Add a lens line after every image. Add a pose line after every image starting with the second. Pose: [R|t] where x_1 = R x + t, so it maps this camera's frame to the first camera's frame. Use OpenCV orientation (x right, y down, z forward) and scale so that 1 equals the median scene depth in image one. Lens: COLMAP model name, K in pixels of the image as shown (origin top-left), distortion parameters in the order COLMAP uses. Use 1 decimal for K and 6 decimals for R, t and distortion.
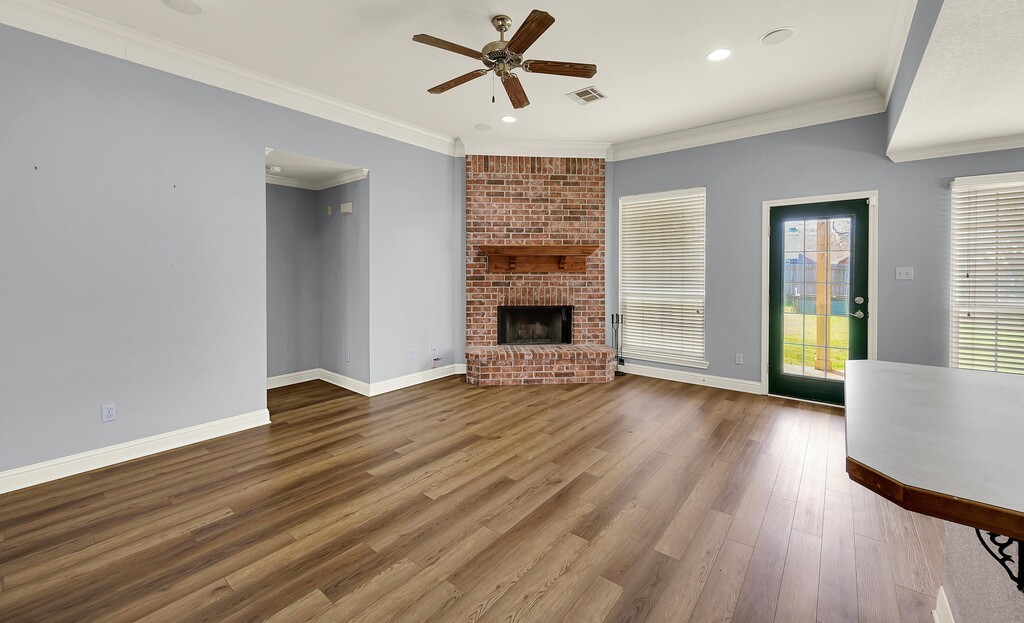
lens RADIAL K [[403.5, 0, 511.3], [0, 403.5, 277.5], [0, 0, 1]] dist [-0.000765, -0.001350]
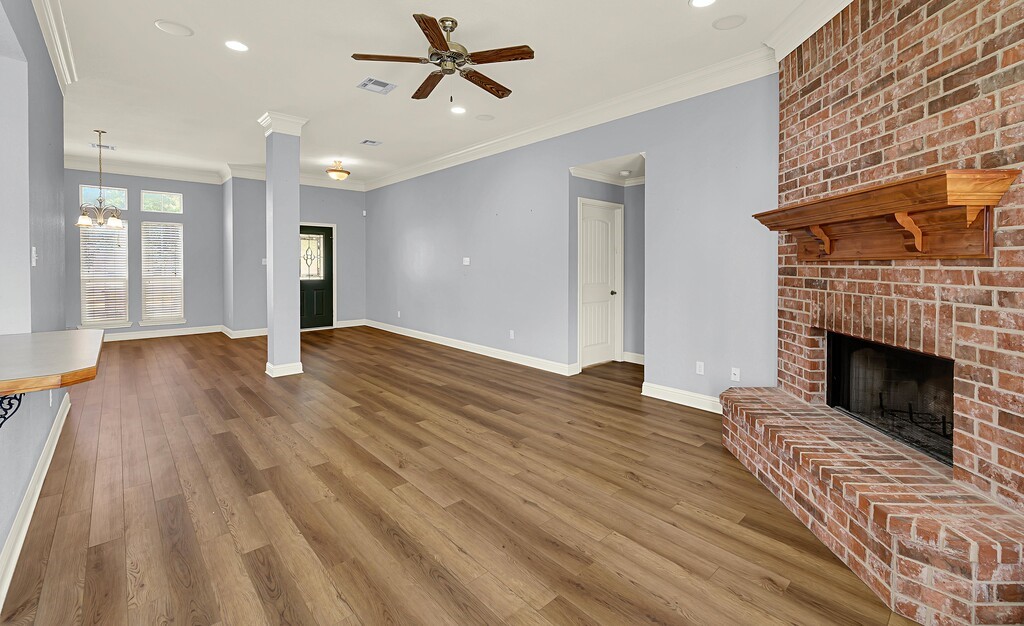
lens RADIAL K [[439.3, 0, 522.6], [0, 439.3, 268.1], [0, 0, 1]] dist [0.002602, 0.000801]
pose [[-0.136374, 0.010887, -0.990598, 0.572466], [-0.013058, 0.999833, 0.012787, -0.006066], [0.990571, 0.014679, -0.136209, 0.709040]]
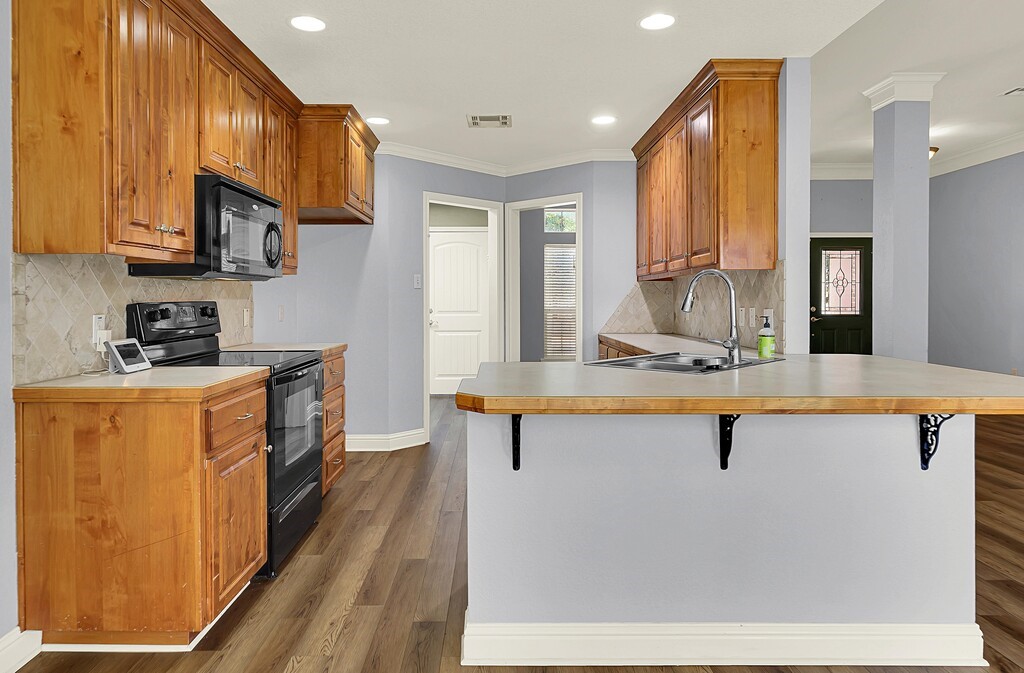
lens RADIAL K [[686.3, 0, 437.5], [0, 686.3, 317.0], [0, 0, 1]] dist [-0.019994, -0.000247]
pose [[-0.822764, 0.014655, -0.568194, 0.841720], [-0.006279, 0.999372, 0.034867, 0.018256], [0.568348, 0.032255, -0.822156, 0.453567]]
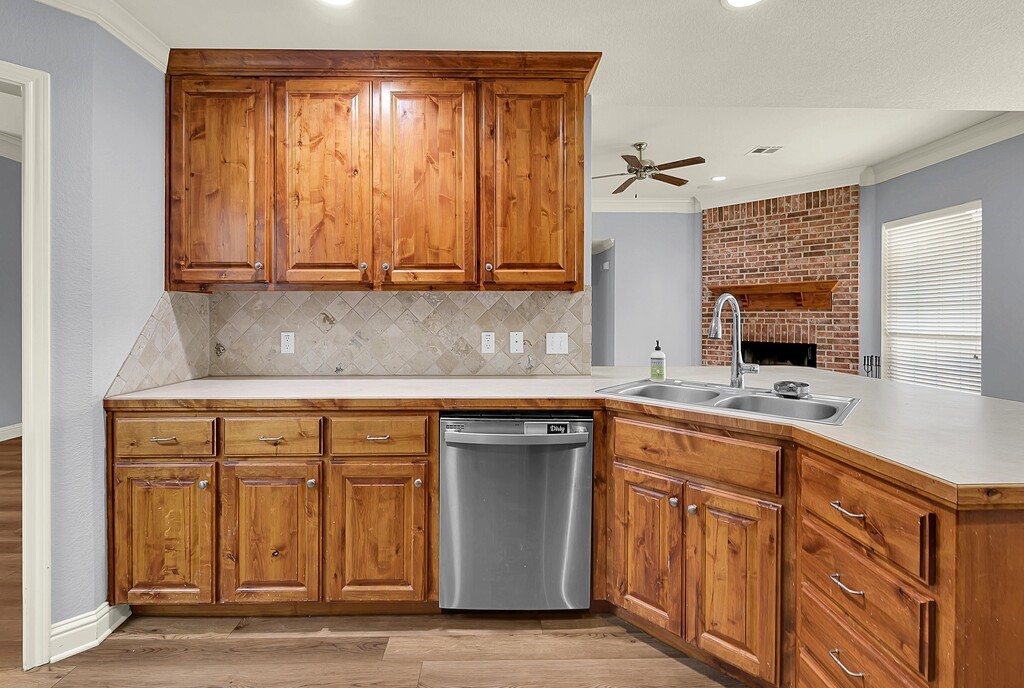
lens RADIAL K [[436.9, 0, 508.0], [0, 436.9, 317.8], [0, 0, 1]] dist [0.000430, -0.000699]
pose [[0.650013, 0.004481, -0.759909, 0.477840], [-0.010601, 0.999939, -0.003172, 0.018743], [0.759849, 0.010118, 0.650021, -0.242671]]
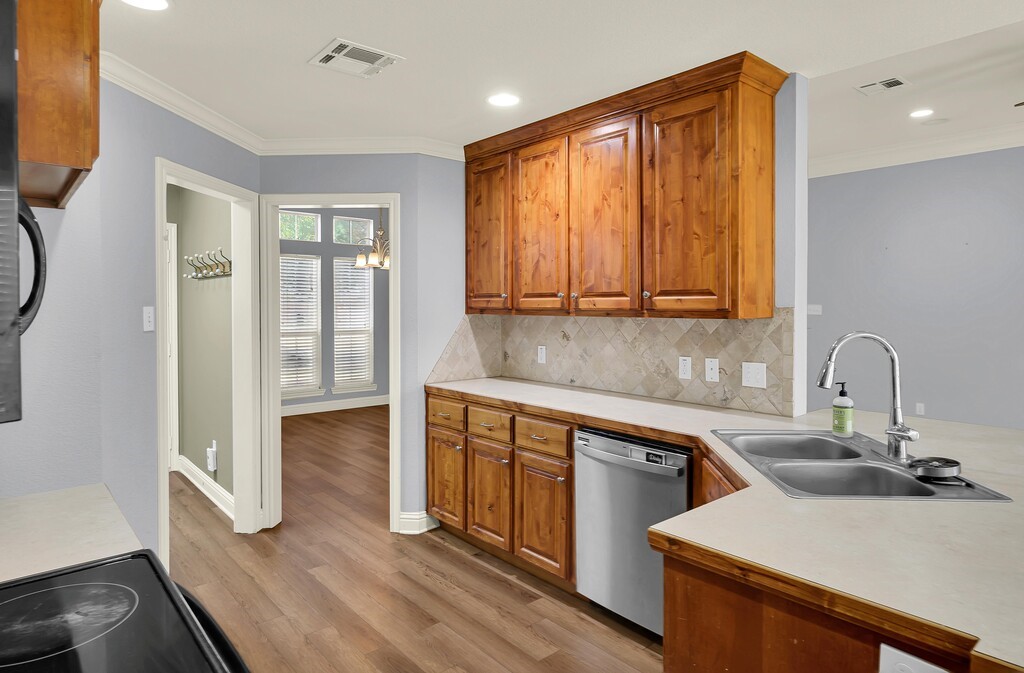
lens RADIAL K [[609.3, 0, 536.6], [0, 609.3, 312.8], [0, 0, 1]] dist [-0.003581, -0.000823]
pose [[-0.149221, 0.017084, -0.988656, 0.723119], [-0.012652, 0.999736, 0.019185, -0.018685], [0.988723, 0.015371, -0.148966, -0.029257]]
